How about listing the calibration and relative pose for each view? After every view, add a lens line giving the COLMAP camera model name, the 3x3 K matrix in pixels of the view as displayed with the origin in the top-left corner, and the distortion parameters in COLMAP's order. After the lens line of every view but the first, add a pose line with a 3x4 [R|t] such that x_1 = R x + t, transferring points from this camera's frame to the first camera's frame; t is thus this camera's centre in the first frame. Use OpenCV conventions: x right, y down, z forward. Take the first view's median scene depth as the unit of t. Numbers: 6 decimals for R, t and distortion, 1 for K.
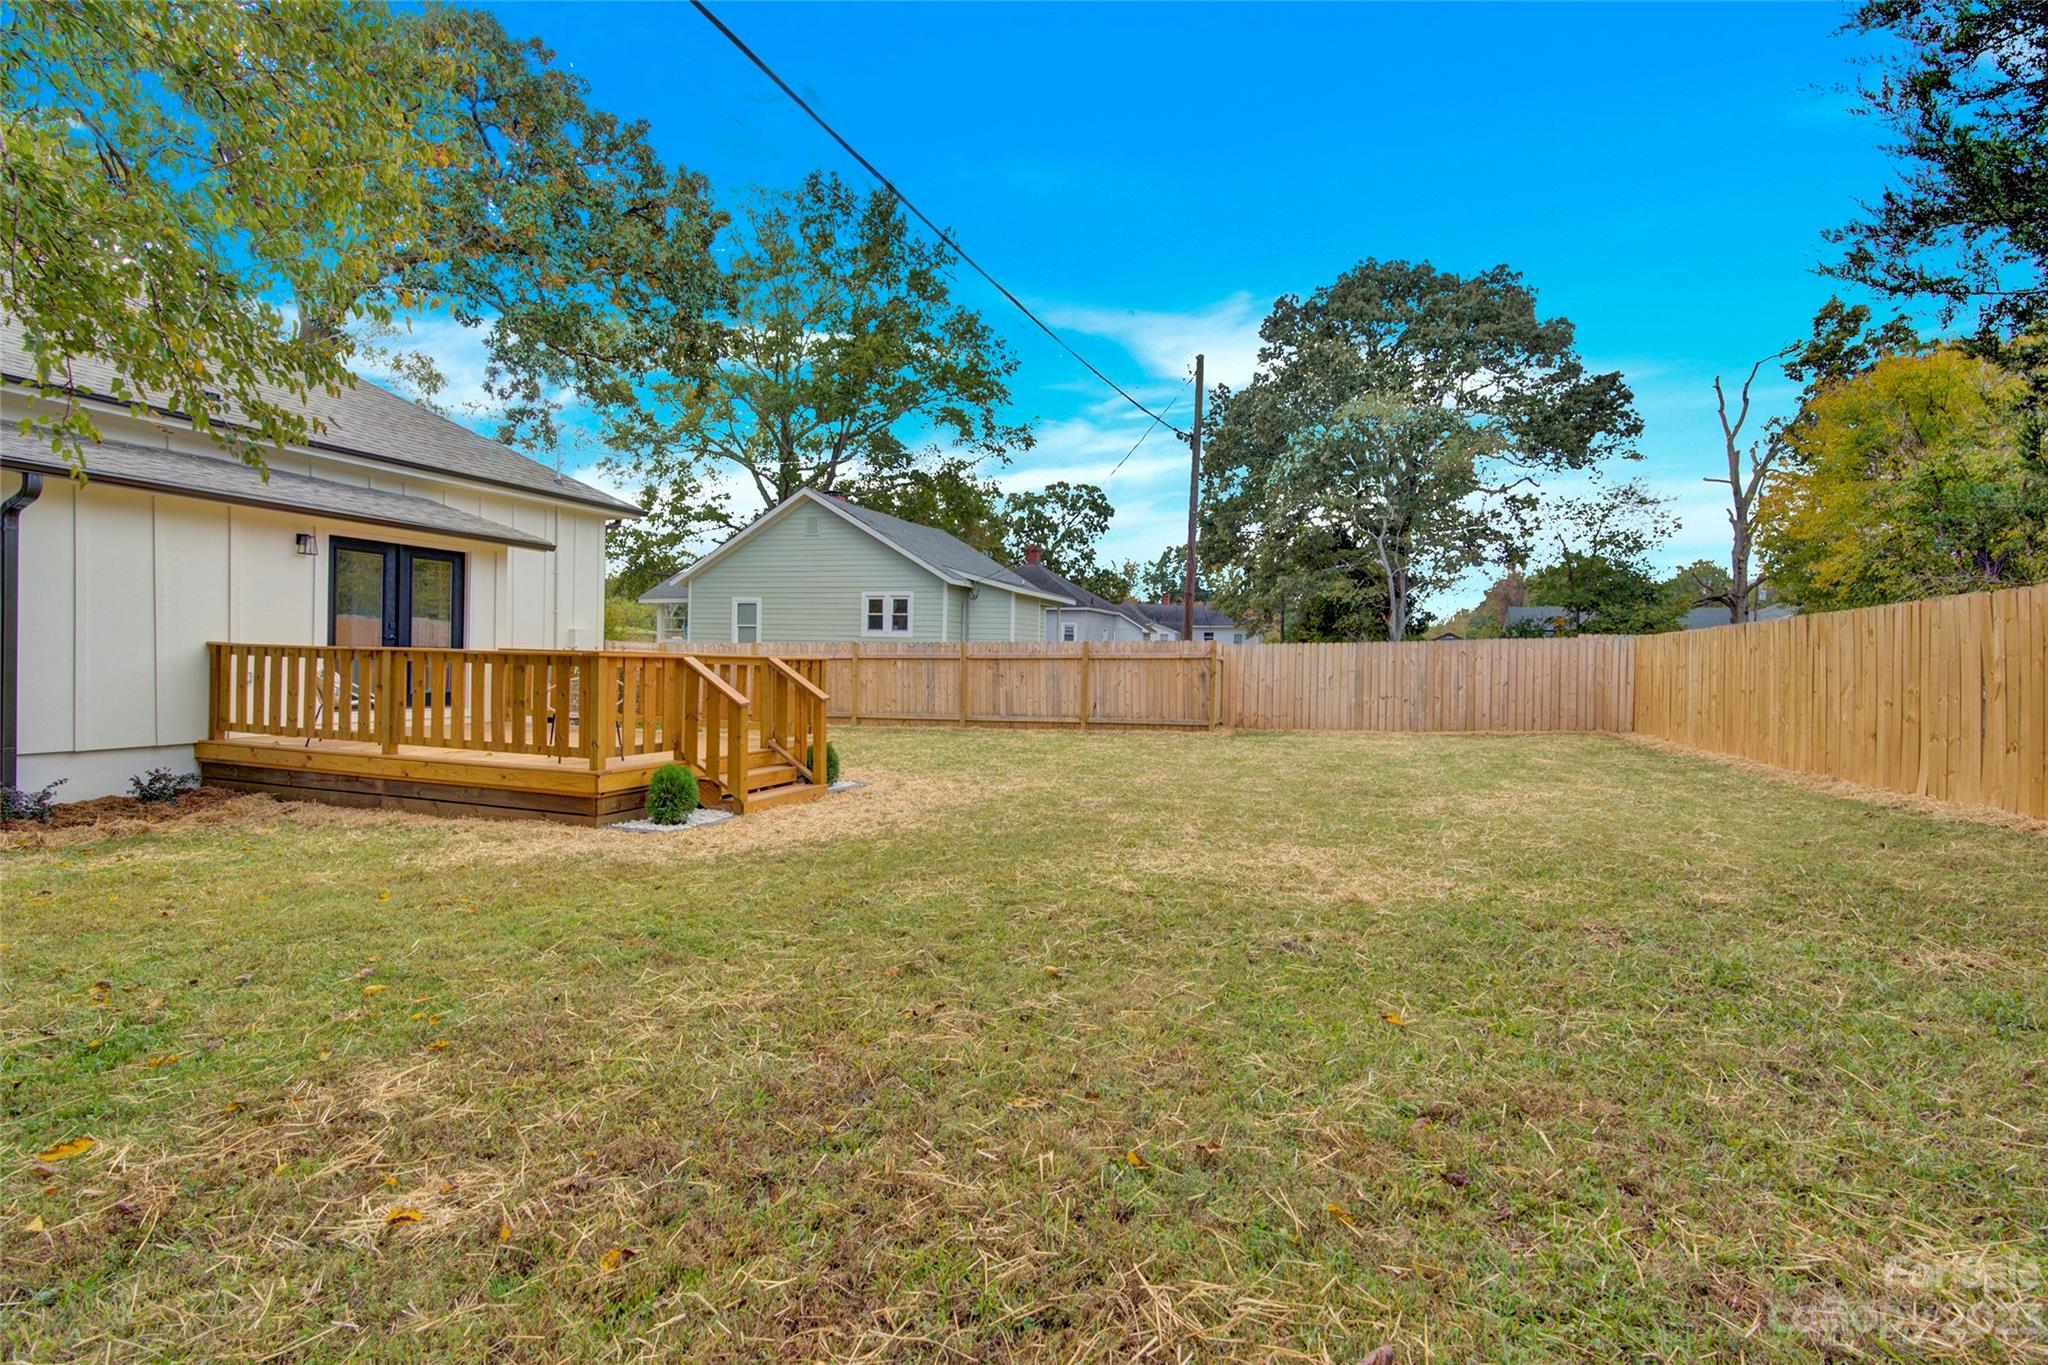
lens RADIAL K [[963.9, 0, 1010.7], [0, 963.9, 671.0], [0, 0, 1]] dist [0.000621, 0.000302]
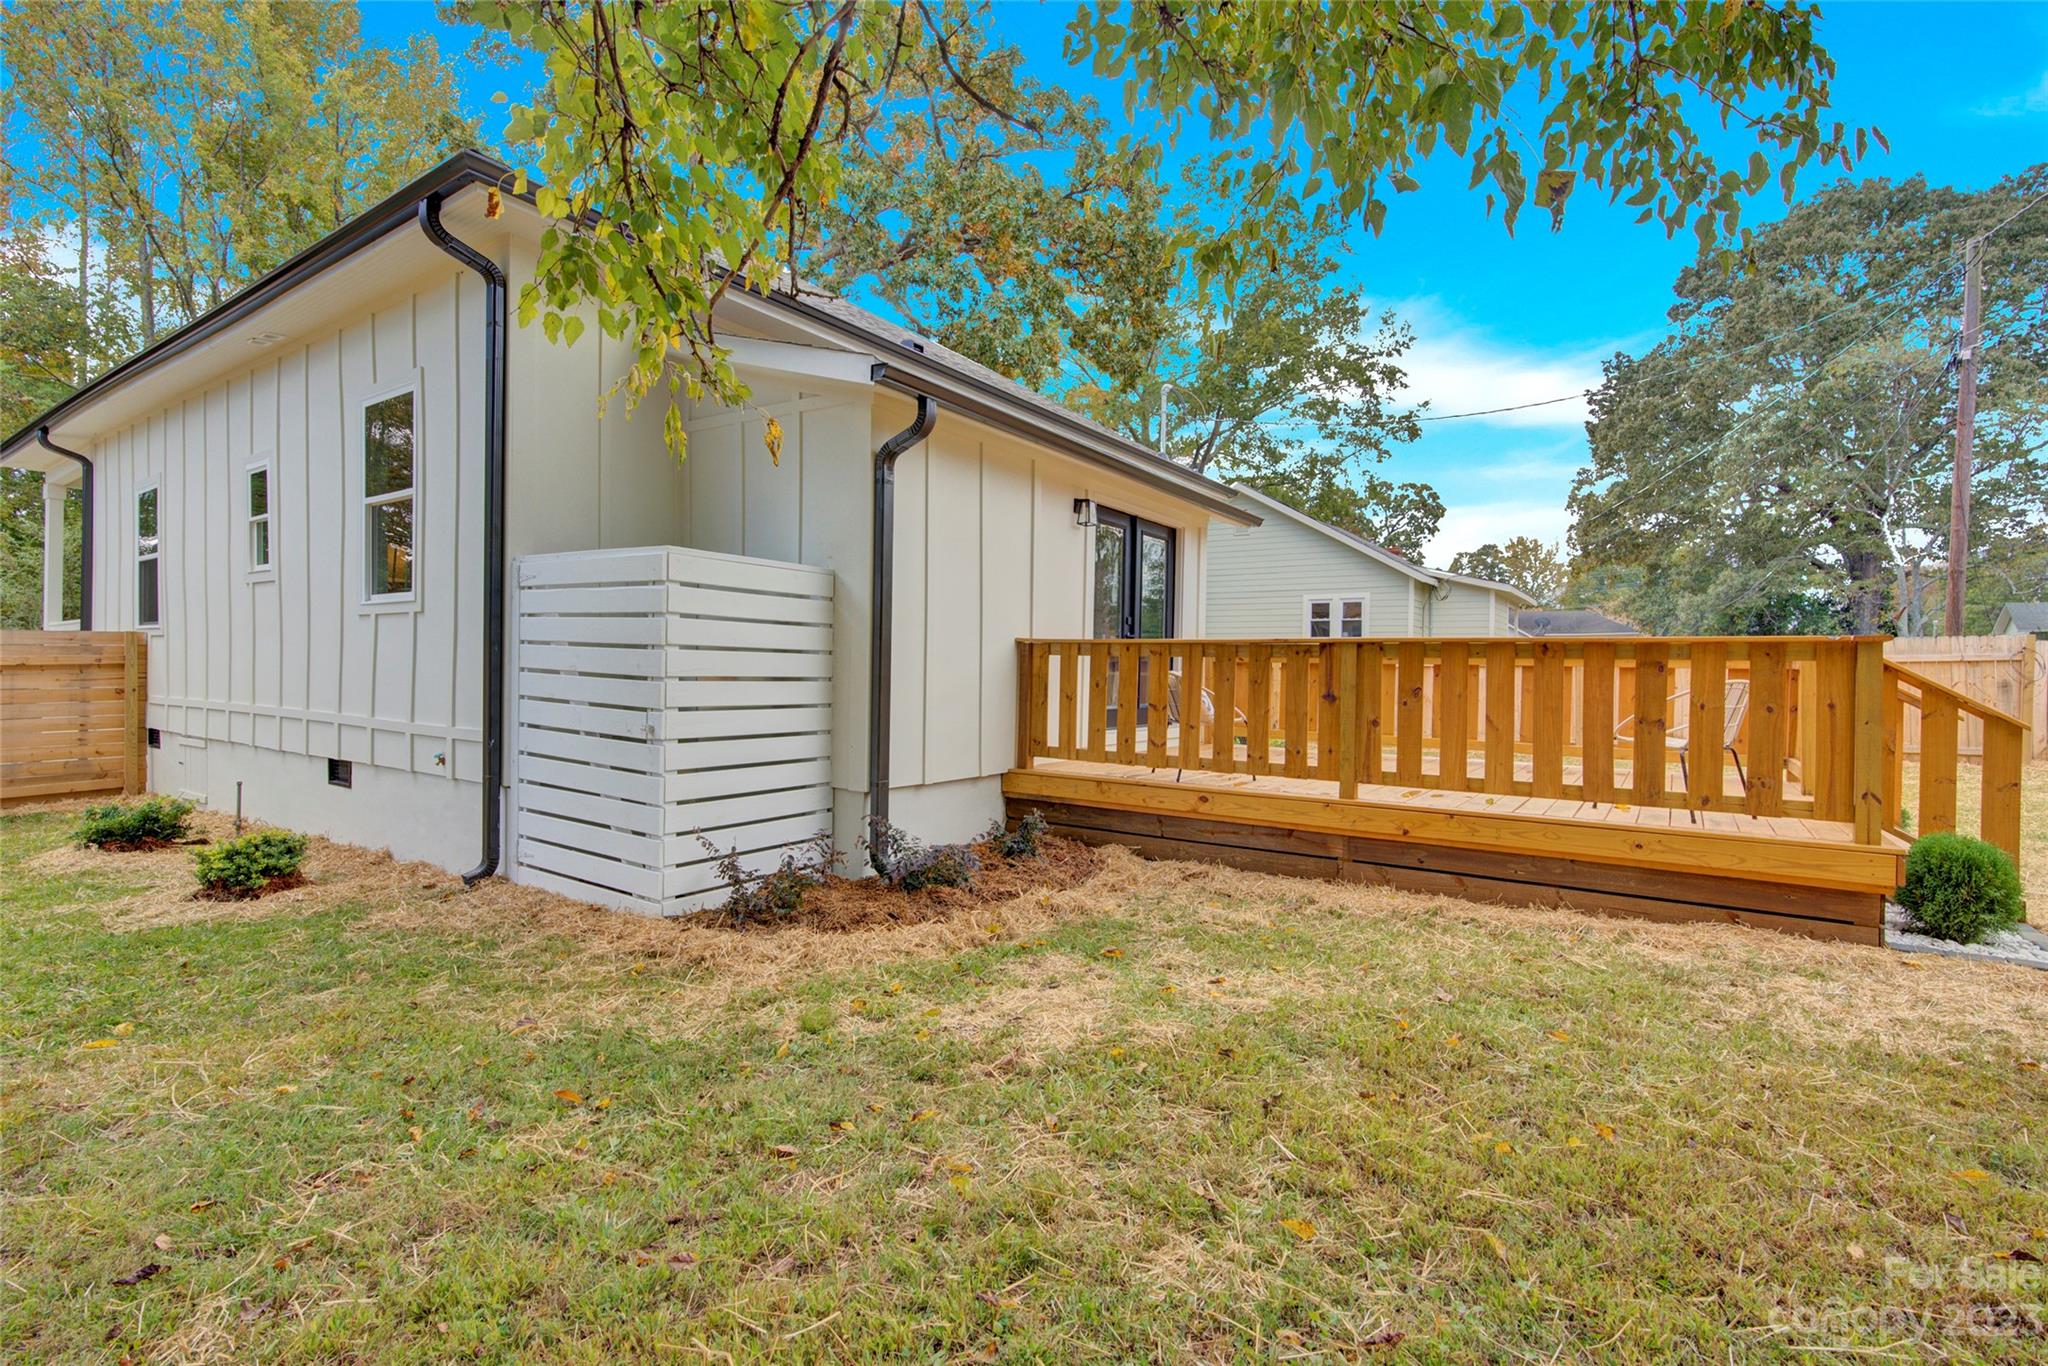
lens RADIAL K [[963.9, 0, 1032.8], [0, 963.9, 684.0], [0, 0, 1]] dist [0.000621, 0.000302]
pose [[0.968069, -0.003477, -0.250659, -0.558257], [0.002671, 0.999990, -0.003555, 0.007146], [0.250669, 0.002772, 0.968069, 0.242581]]
